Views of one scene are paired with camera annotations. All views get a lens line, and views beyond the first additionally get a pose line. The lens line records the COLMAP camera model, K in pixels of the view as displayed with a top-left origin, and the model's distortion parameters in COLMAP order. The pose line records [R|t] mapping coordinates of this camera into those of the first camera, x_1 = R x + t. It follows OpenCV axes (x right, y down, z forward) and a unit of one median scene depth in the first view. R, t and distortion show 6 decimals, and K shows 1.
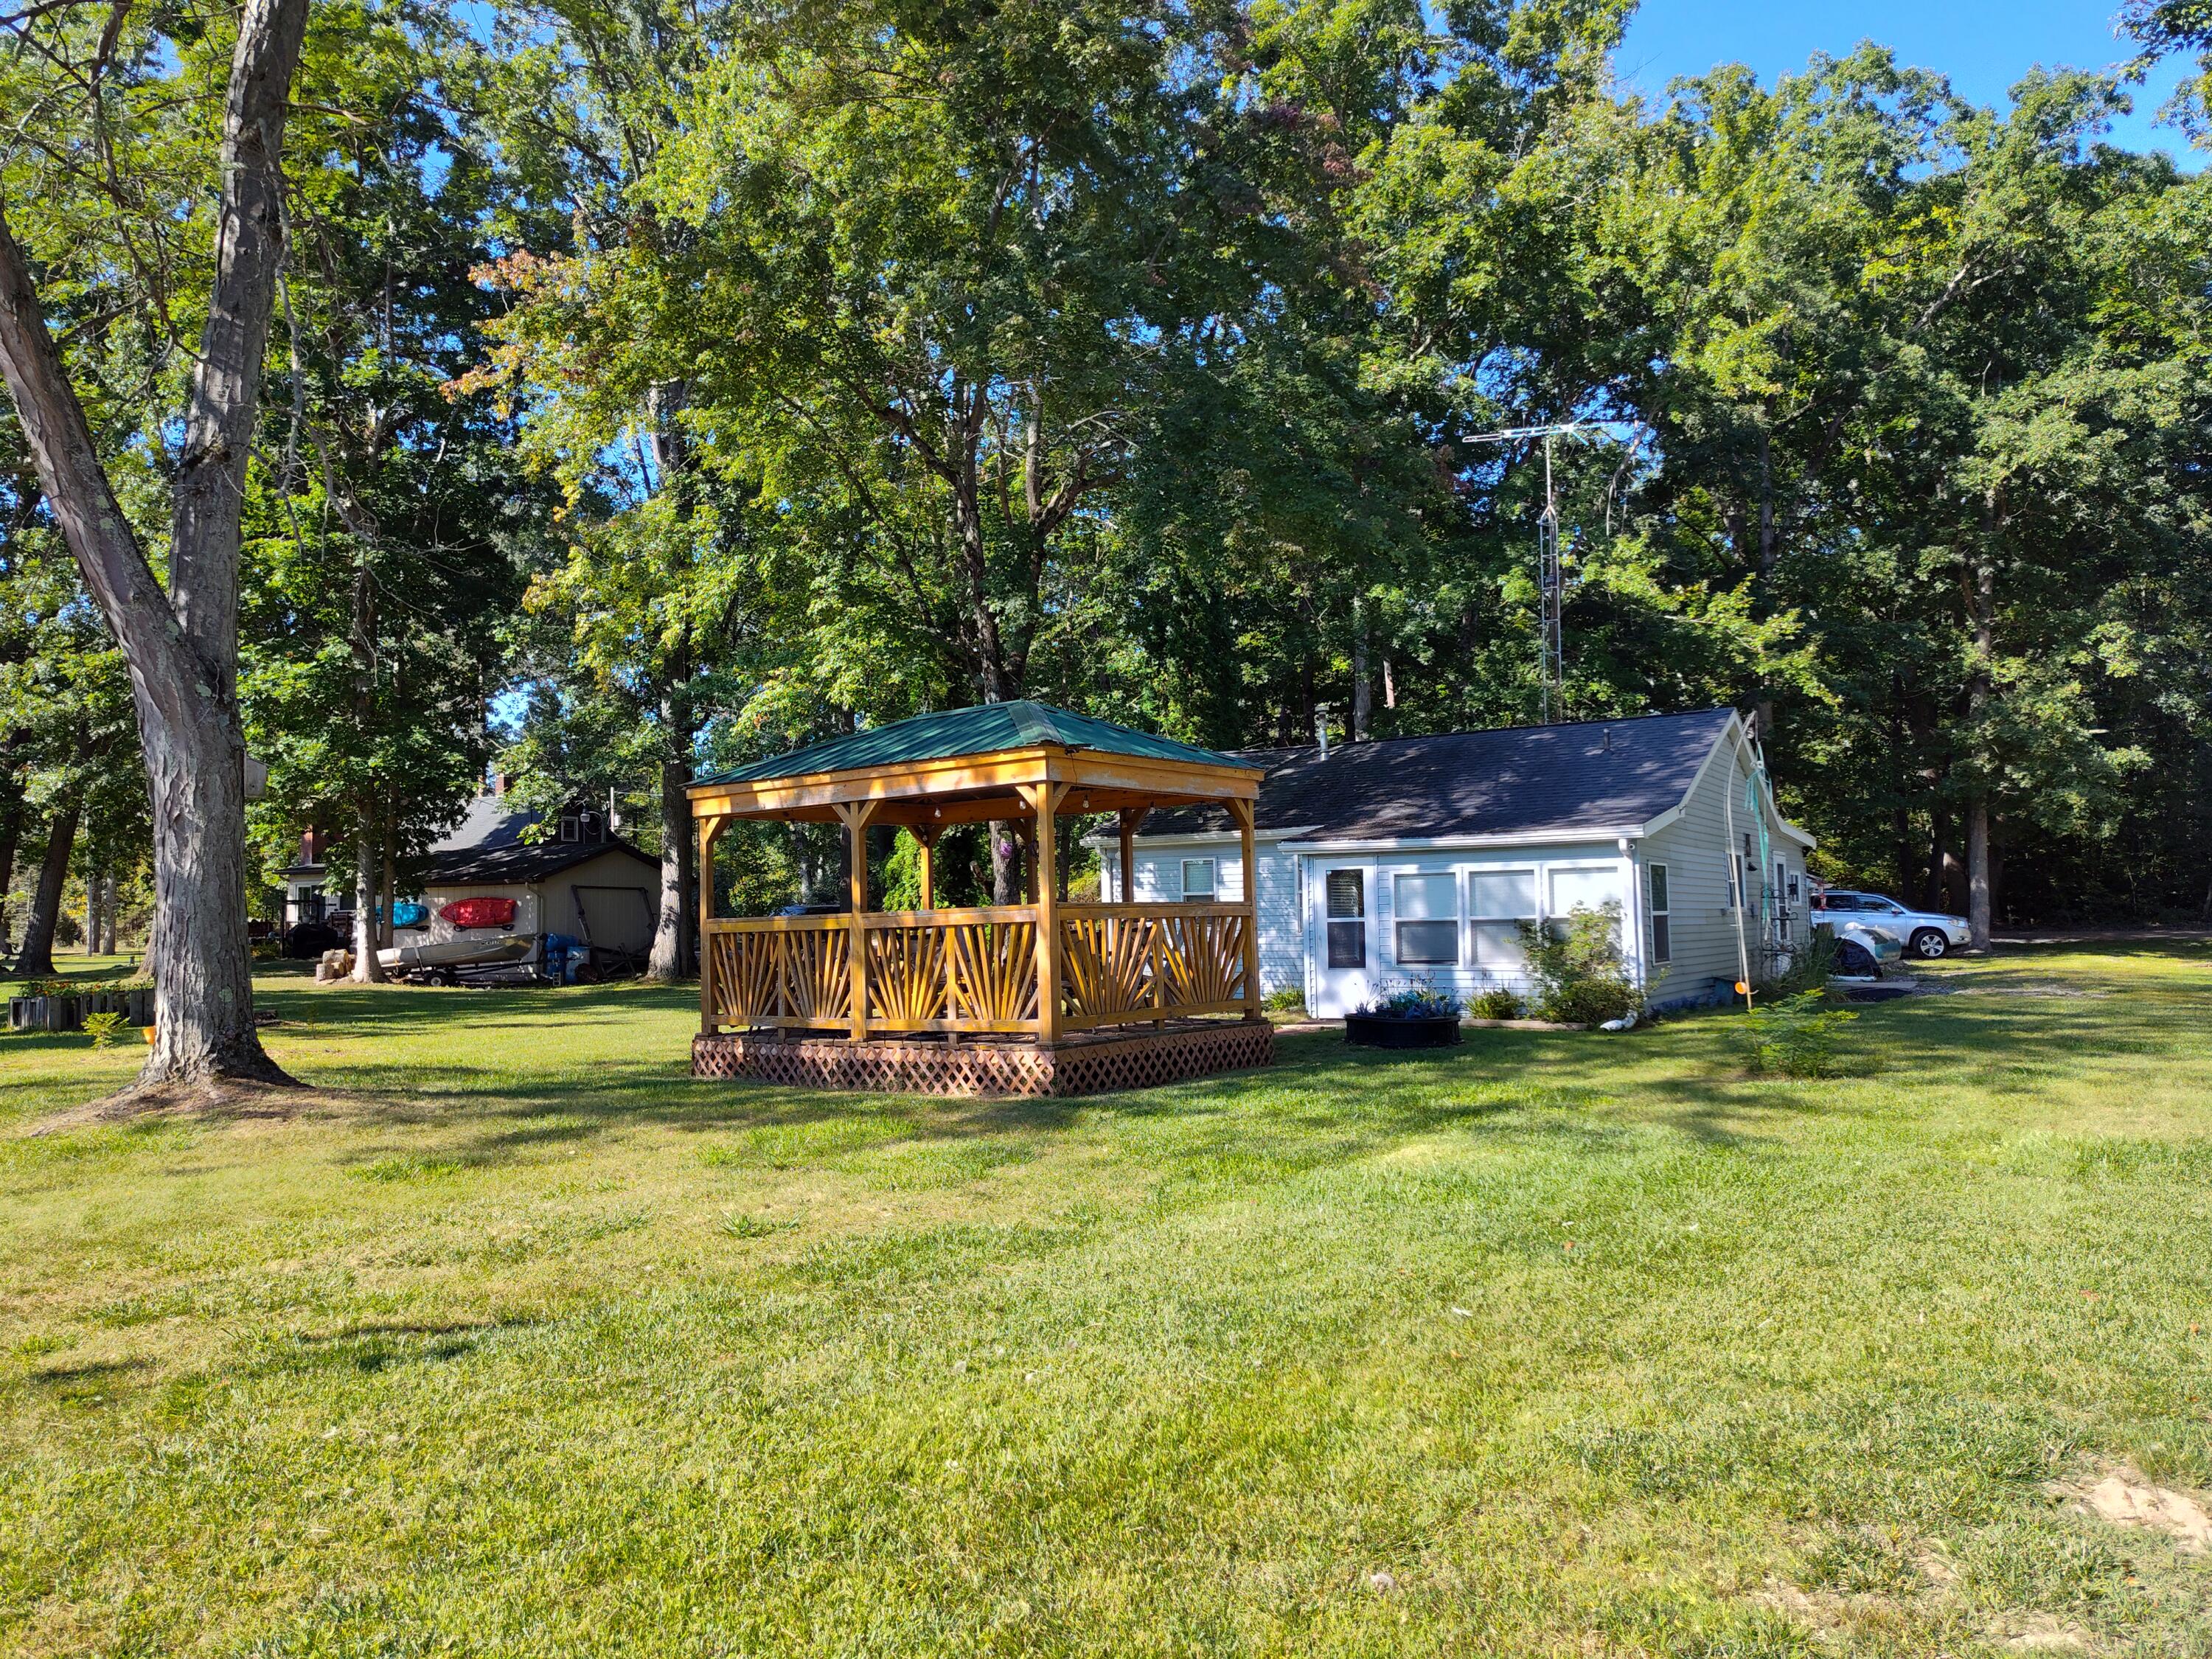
lens RADIAL K [[1495.4, 0, 1103.6], [0, 1495.4, 831.6], [0, 0, 1]] dist [0.030490, -0.033453]
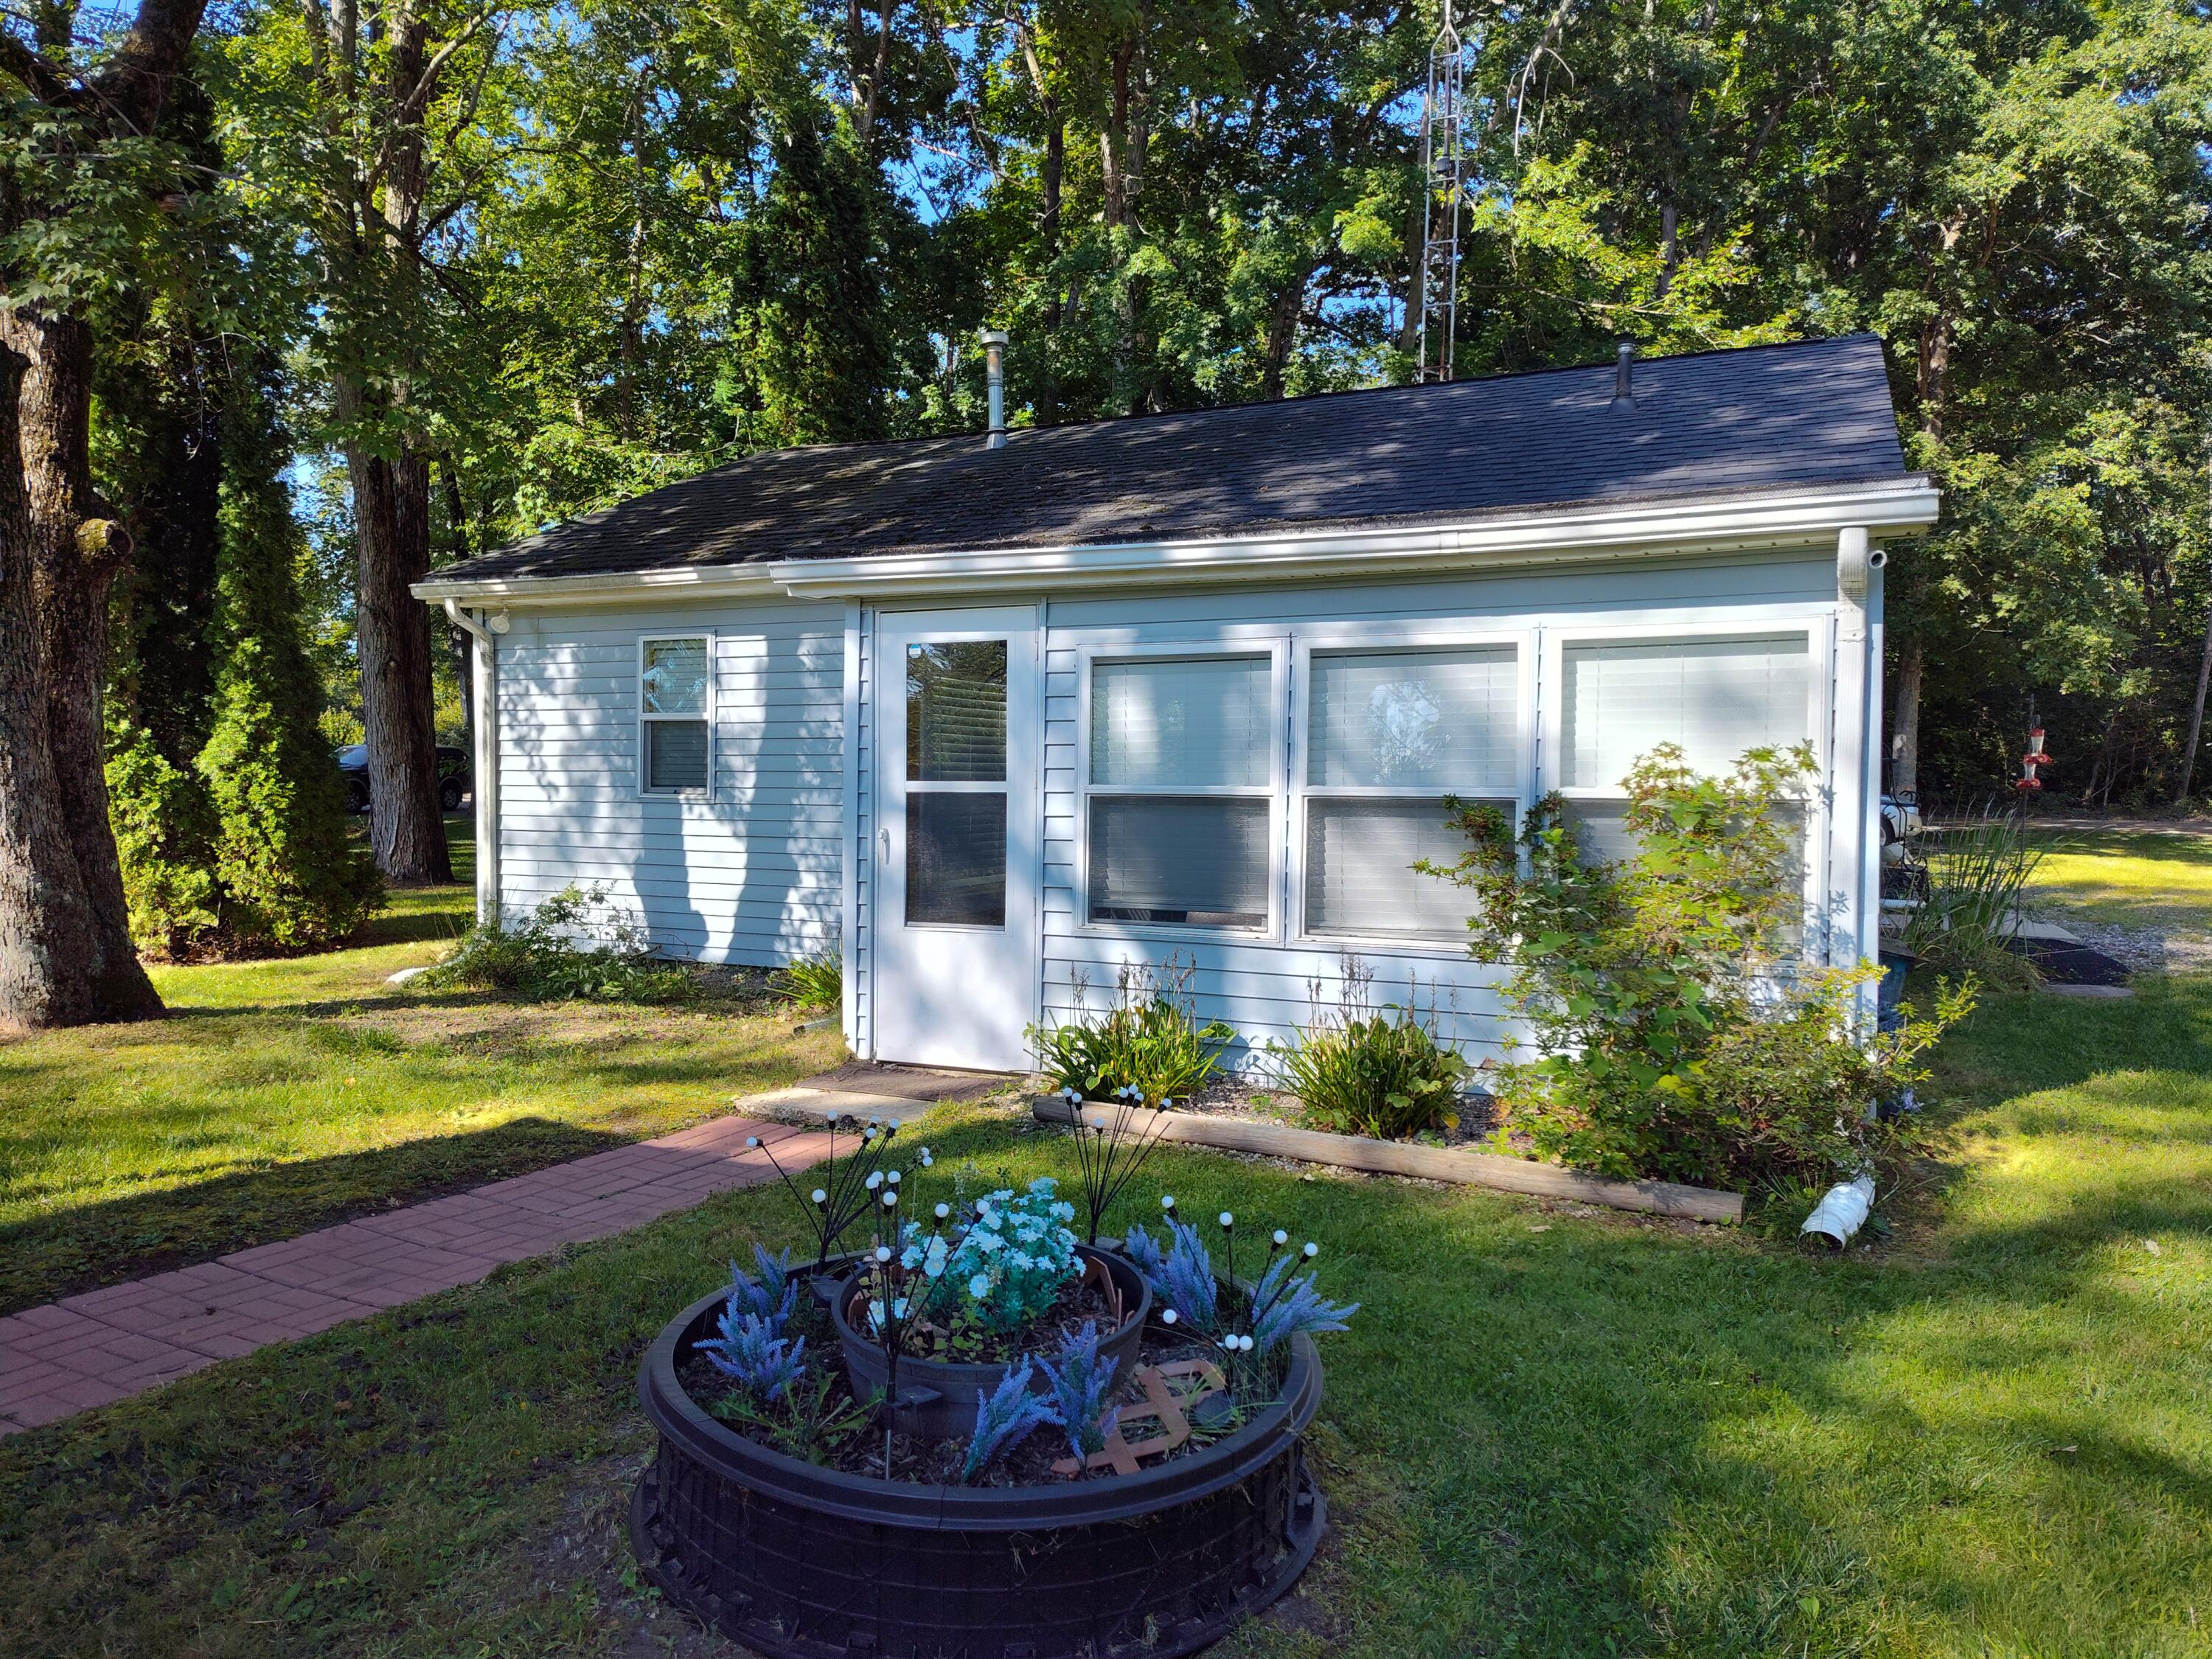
lens RADIAL K [[1530.2, 0, 1106.0], [0, 1530.2, 829.5], [0, 0, 1]] dist [0.038982, -0.040361]
pose [[0.988422, 0.022478, 0.150058, 0.141880], [-0.036440, 0.995188, 0.090958, 0.034925], [-0.147291, -0.095373, 0.984484, 0.634890]]
